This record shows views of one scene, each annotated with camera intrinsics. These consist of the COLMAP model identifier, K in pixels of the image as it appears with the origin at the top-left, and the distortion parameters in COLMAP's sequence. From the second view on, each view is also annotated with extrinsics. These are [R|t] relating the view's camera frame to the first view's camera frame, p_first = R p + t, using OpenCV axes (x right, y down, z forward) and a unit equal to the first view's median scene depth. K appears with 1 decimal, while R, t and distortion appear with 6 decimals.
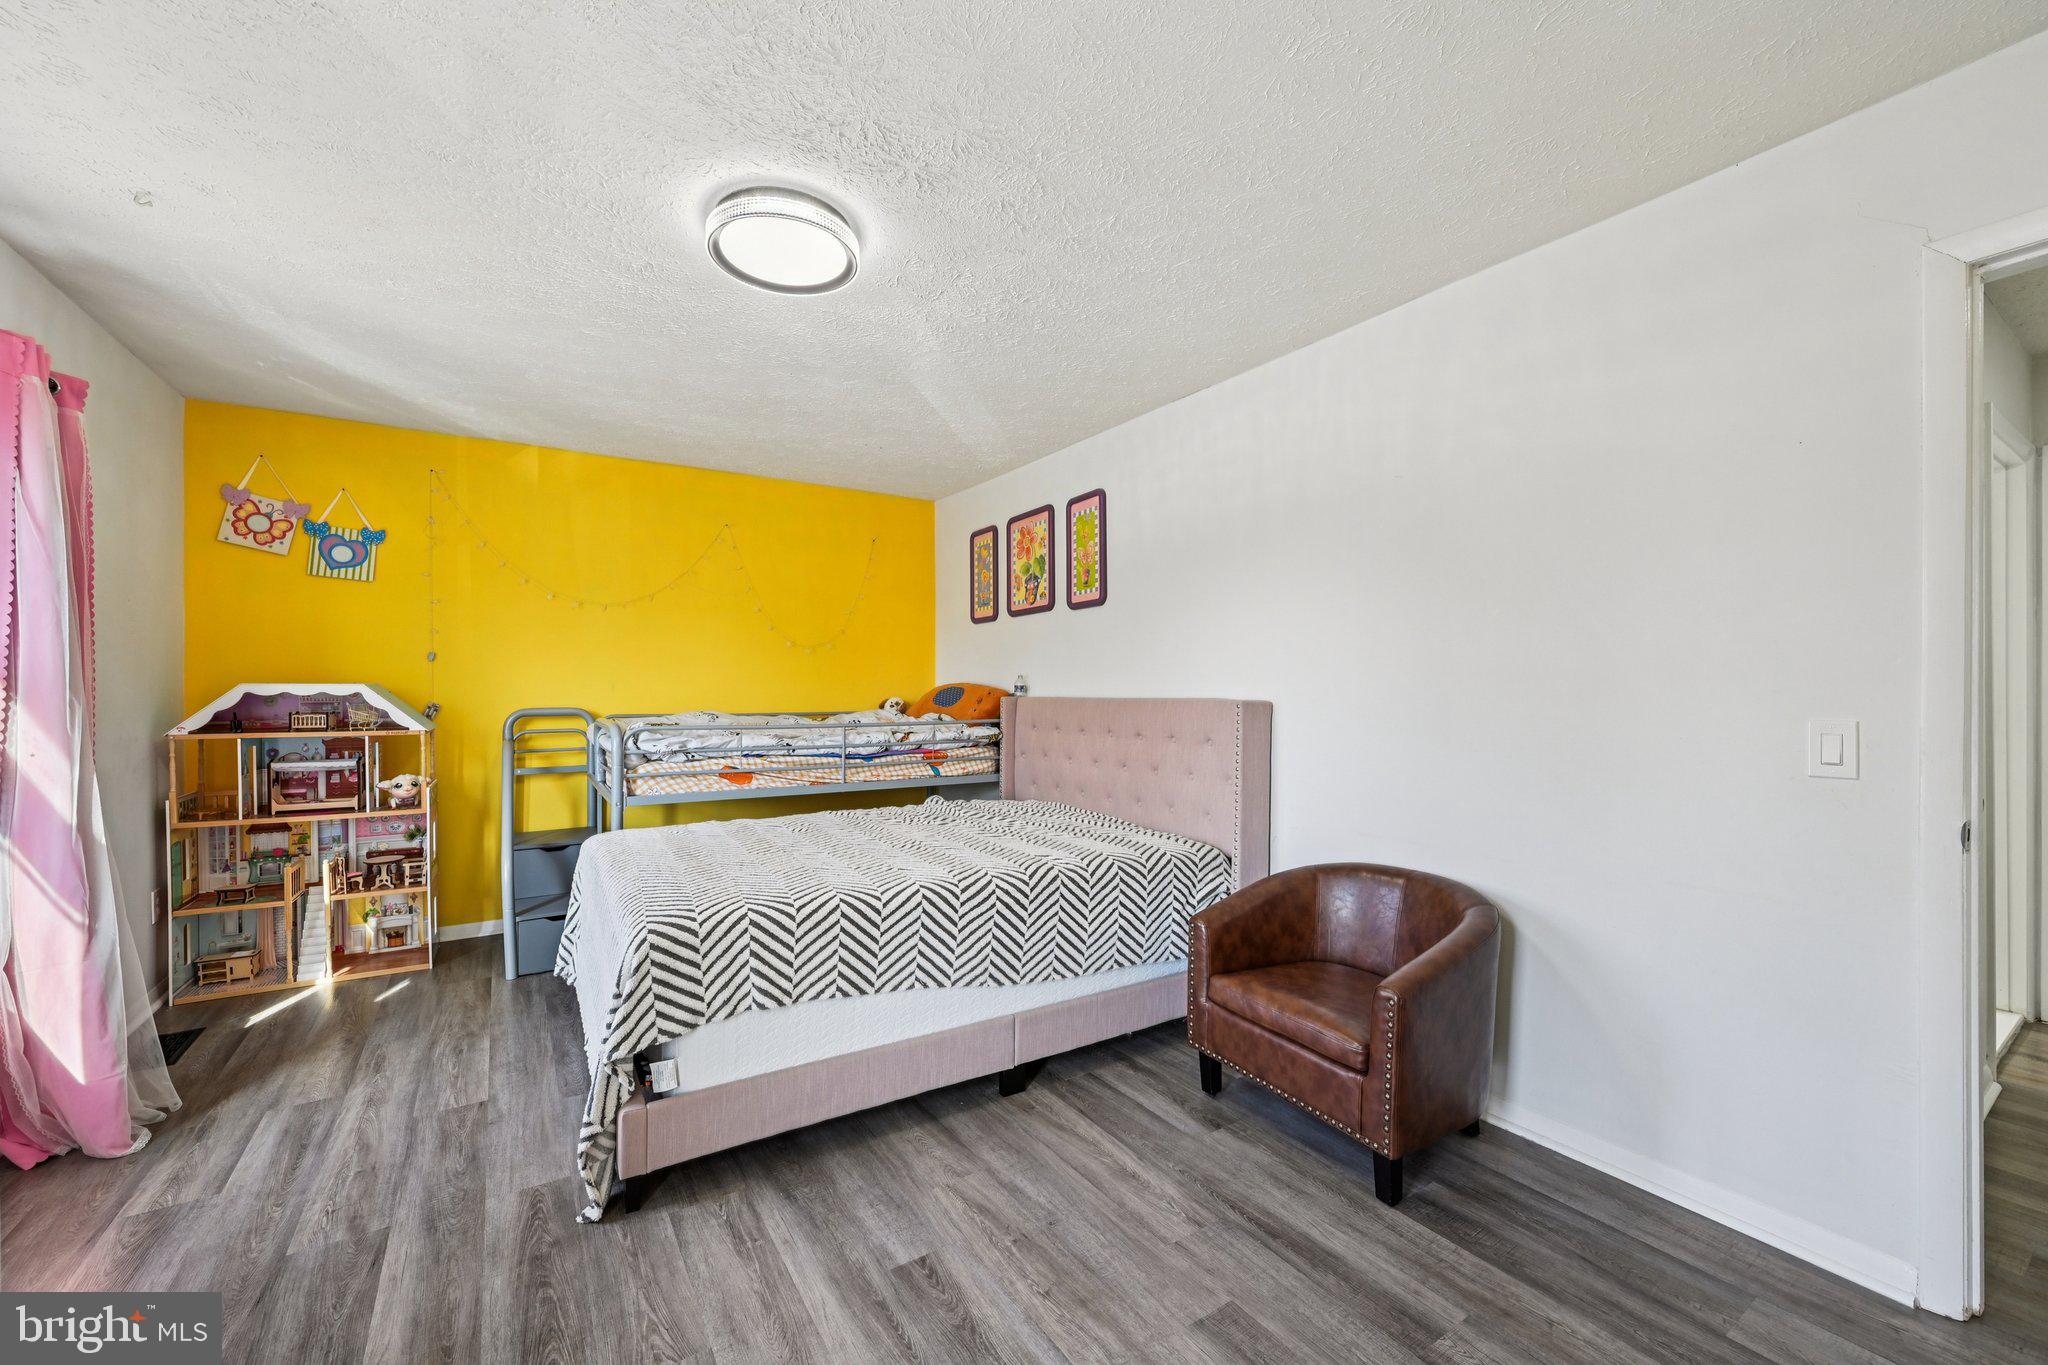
lens RADIAL K [[807.4, 0, 1036.0], [0, 807.4, 694.9], [0, 0, 1]] dist [-0.002175, -0.000398]
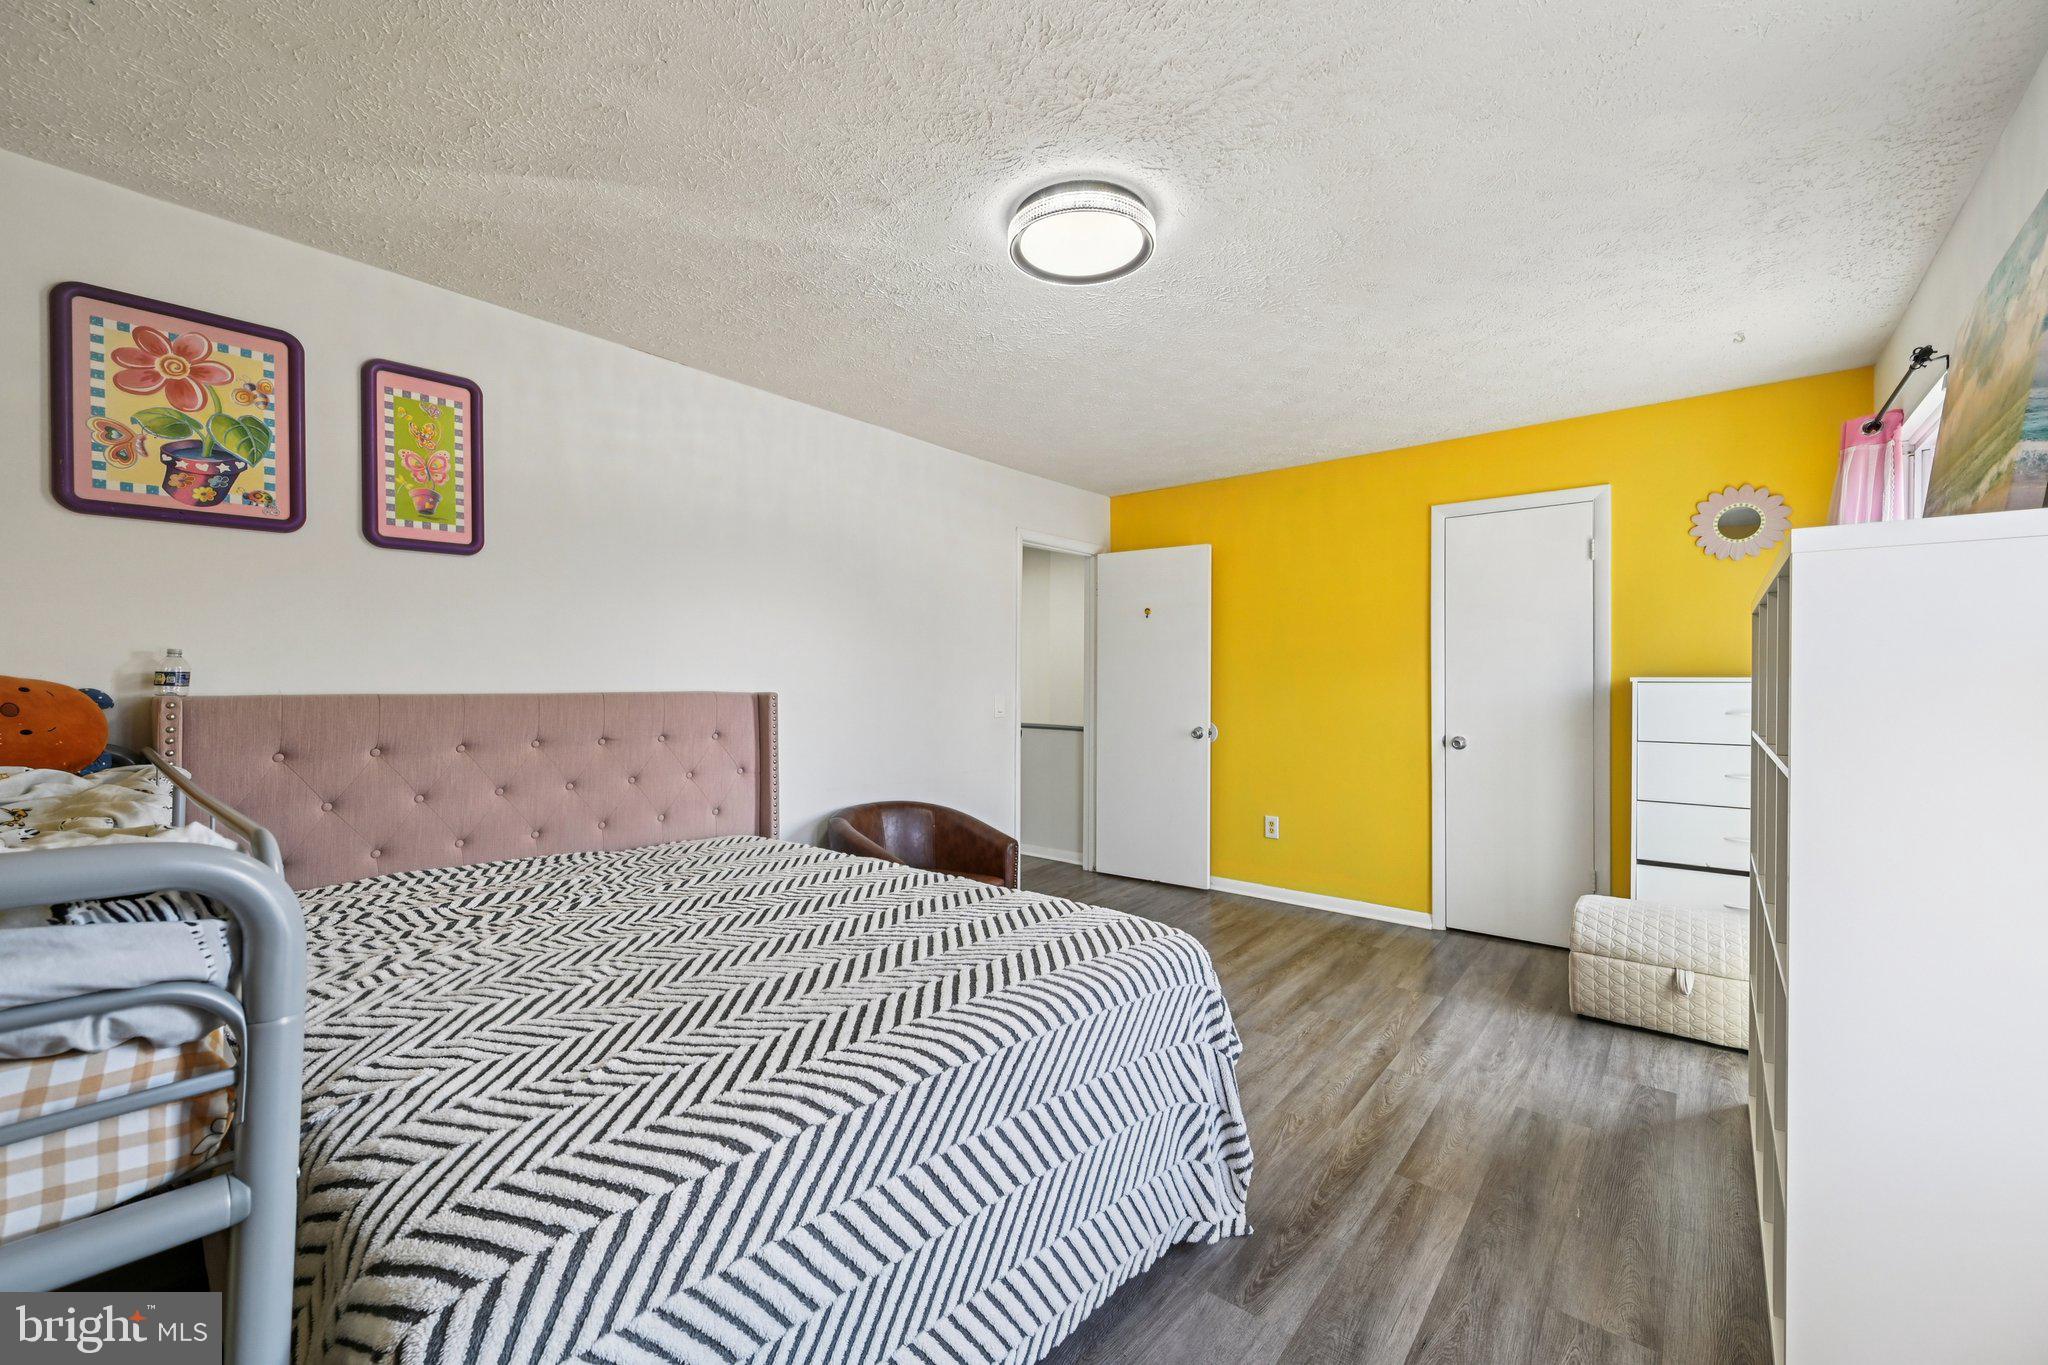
lens RADIAL K [[807.4, 0, 1030.3], [0, 807.4, 681.3], [0, 0, 1]] dist [-0.002175, -0.000398]
pose [[-0.291065, 0.000498, 0.956703, -0.729043], [0.002035, 0.999998, 0.000099, -0.006328], [-0.956701, 0.001975, -0.291065, 0.788702]]
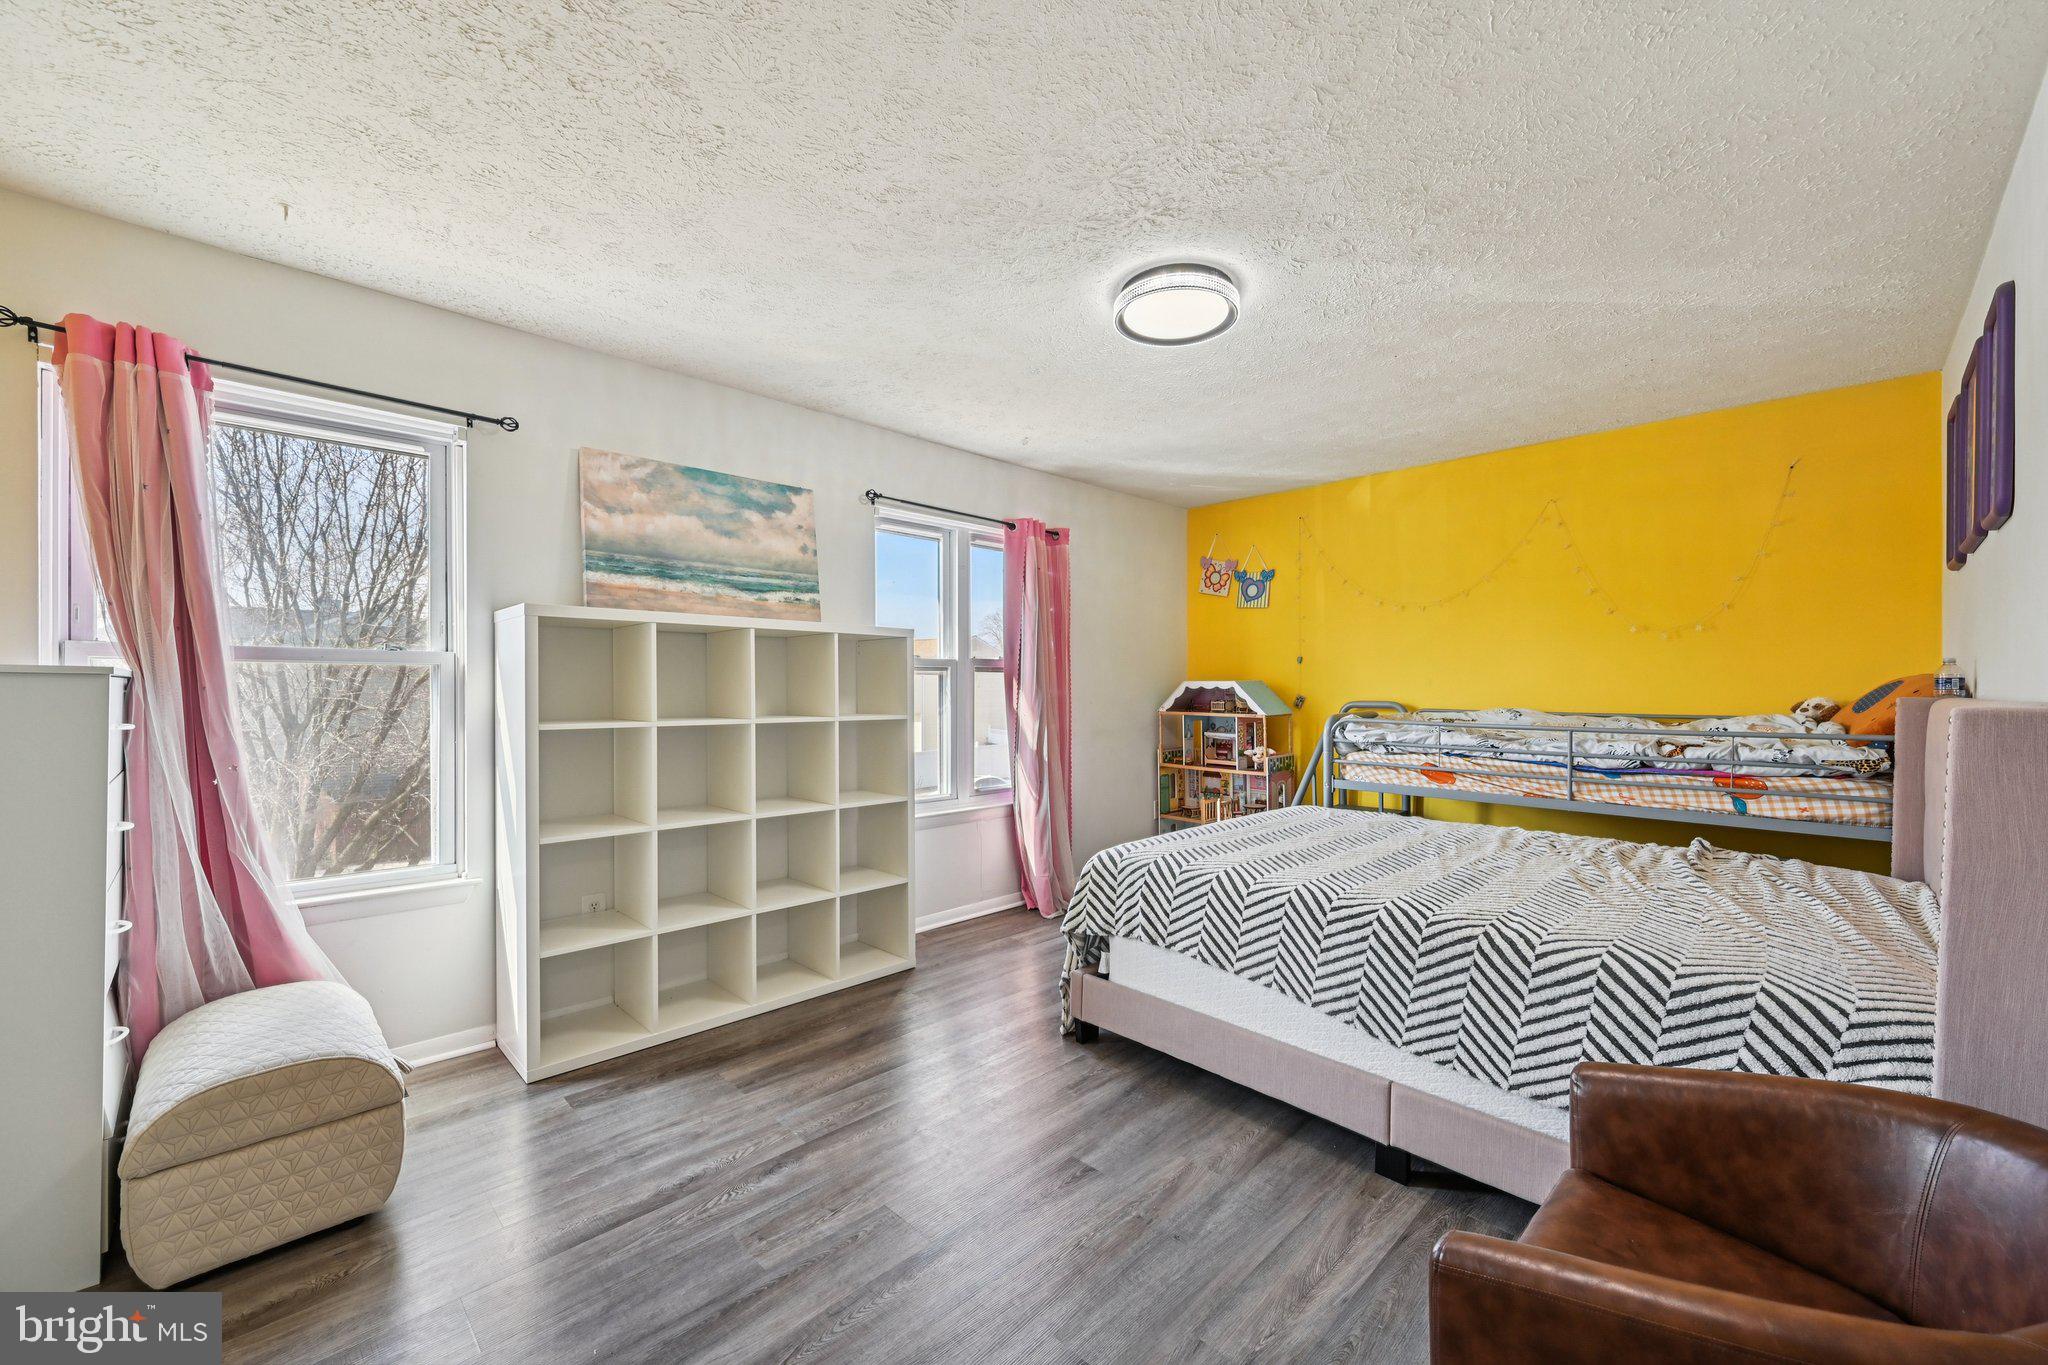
lens RADIAL K [[807.4, 0, 1028.3], [0, 807.4, 692.2], [0, 0, 1]] dist [-0.002175, -0.000398]
pose [[0.200319, 0.008380, -0.979695, 0.471697], [-0.007741, 0.999946, 0.006971, -0.000822], [0.979700, 0.006187, 0.200373, 0.321317]]
